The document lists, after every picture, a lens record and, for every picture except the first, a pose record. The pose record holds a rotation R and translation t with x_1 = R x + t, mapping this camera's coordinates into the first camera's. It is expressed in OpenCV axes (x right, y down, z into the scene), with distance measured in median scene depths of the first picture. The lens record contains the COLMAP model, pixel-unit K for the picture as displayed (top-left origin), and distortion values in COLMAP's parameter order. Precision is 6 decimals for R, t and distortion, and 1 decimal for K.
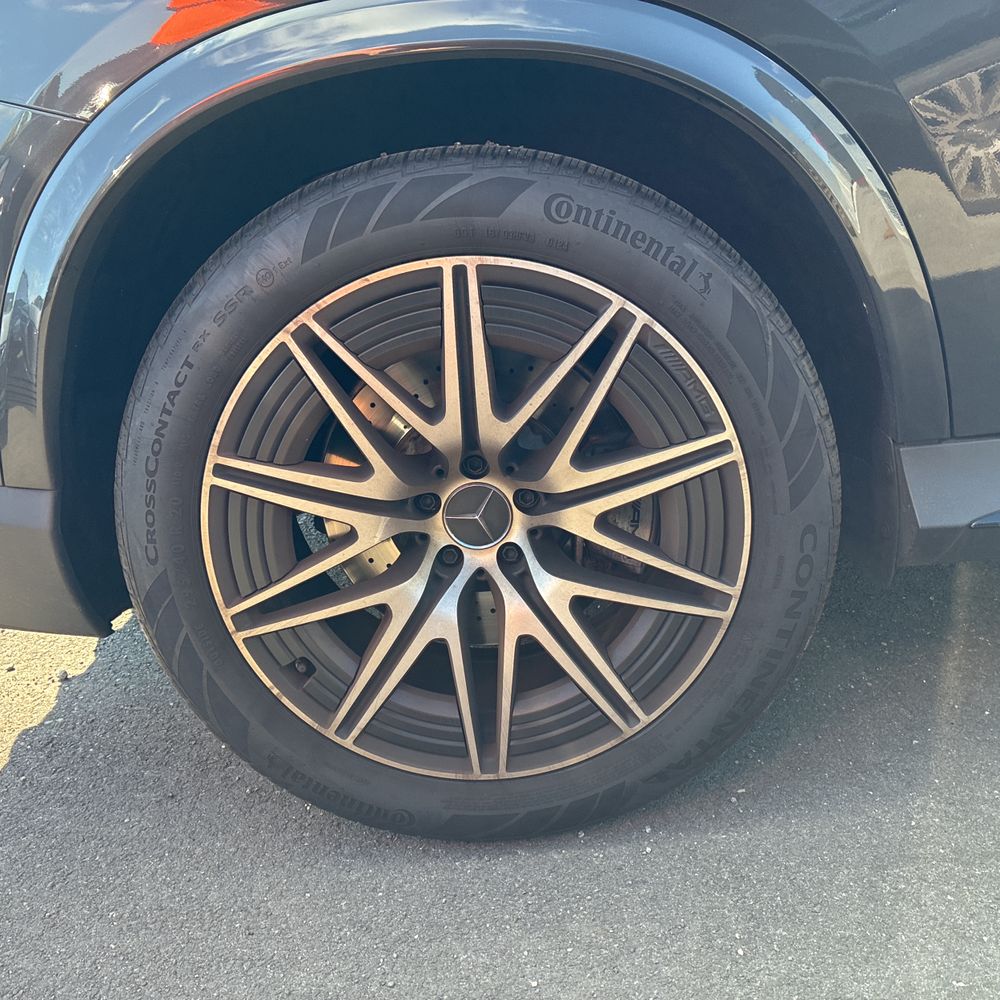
lens RADIAL K [[1017.3, 0, 499.9], [0, 1017.3, 497.3], [0, 0, 1]] dist [0.021263, 0.000000]
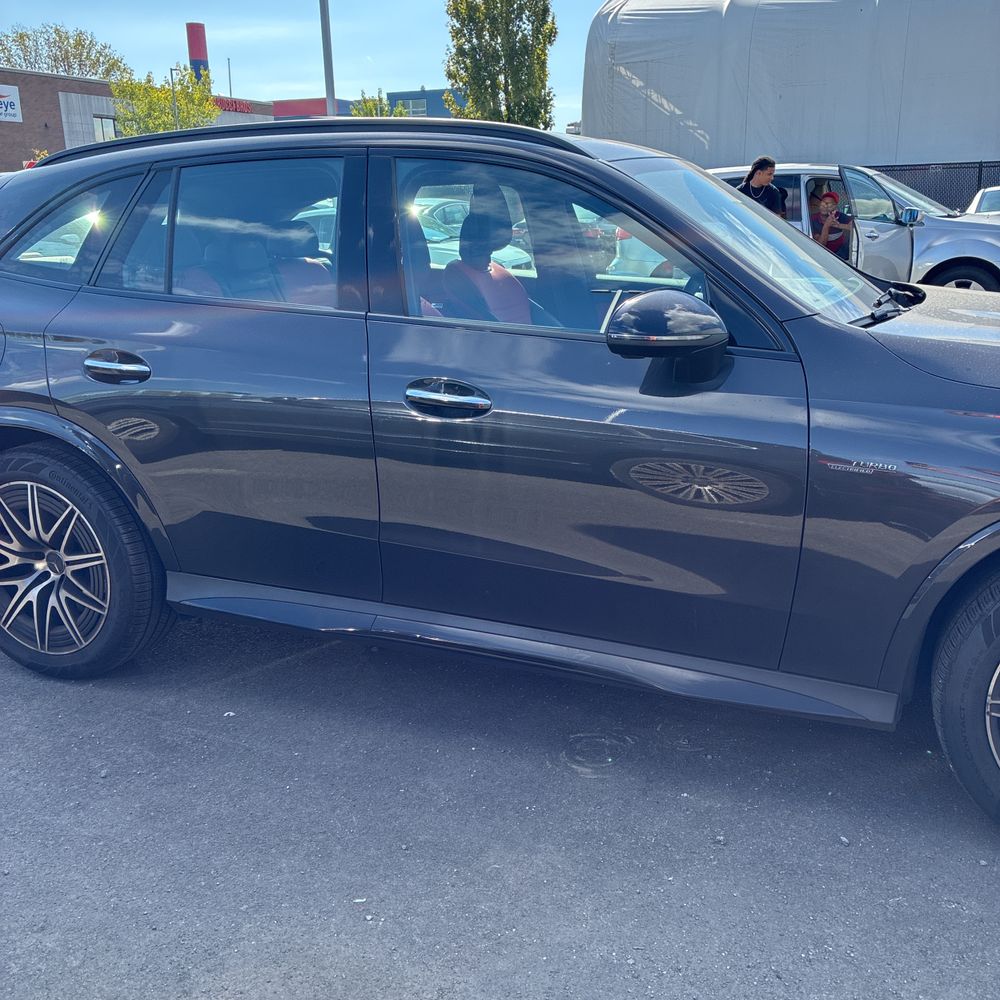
lens RADIAL K [[1017.3, 0, 509.7], [0, 1017.3, 497.2], [0, 0, 1]] dist [0.021263, 0.000000]
pose [[0.928394, 0.191611, -0.318385, 2.244707], [-0.195124, 0.980551, 0.021144, -0.519044], [0.316244, 0.042494, 0.947726, -1.471803]]
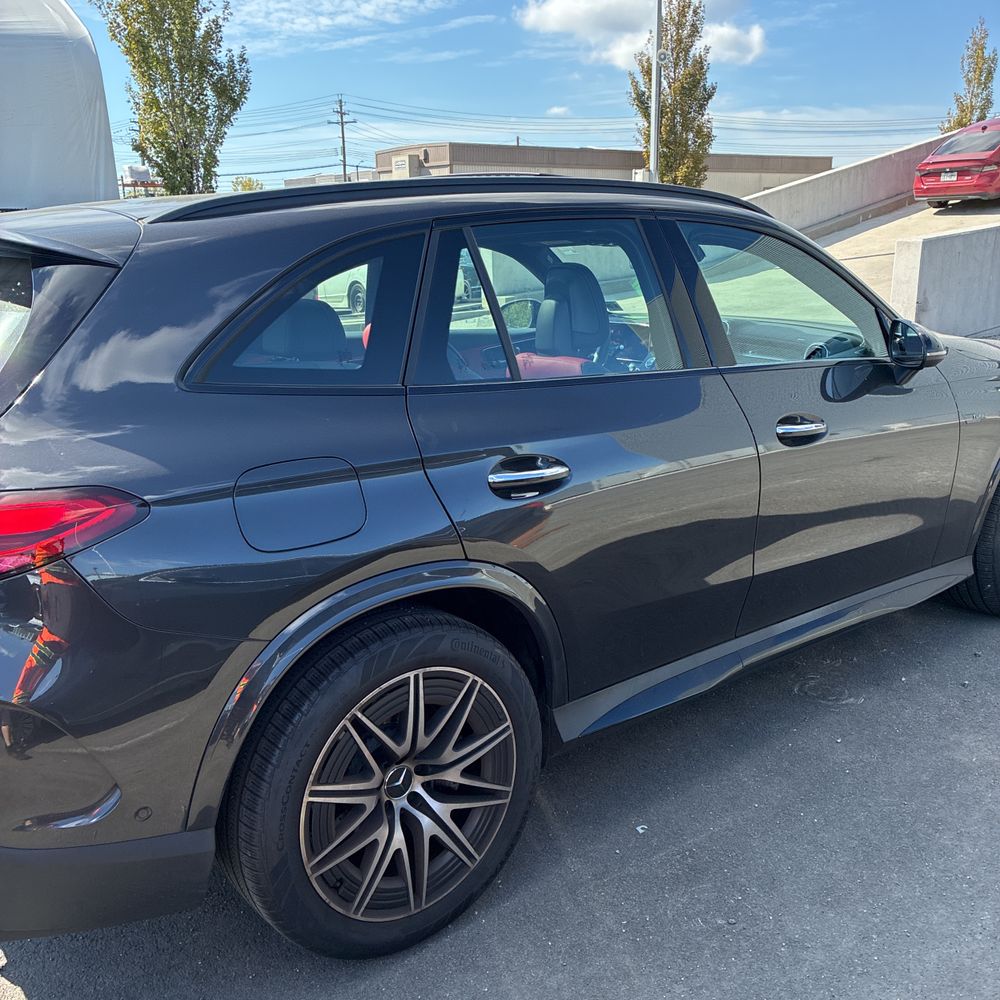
lens RADIAL K [[1017.3, 0, 498.4], [0, 1017.3, 507.8], [0, 0, 1]] dist [0.021263, 0.000000]
pose [[0.761042, -0.069308, 0.644989, -1.235281], [0.130833, 0.990243, -0.047966, -0.431179], [-0.635372, 0.120890, 0.762685, -0.799571]]
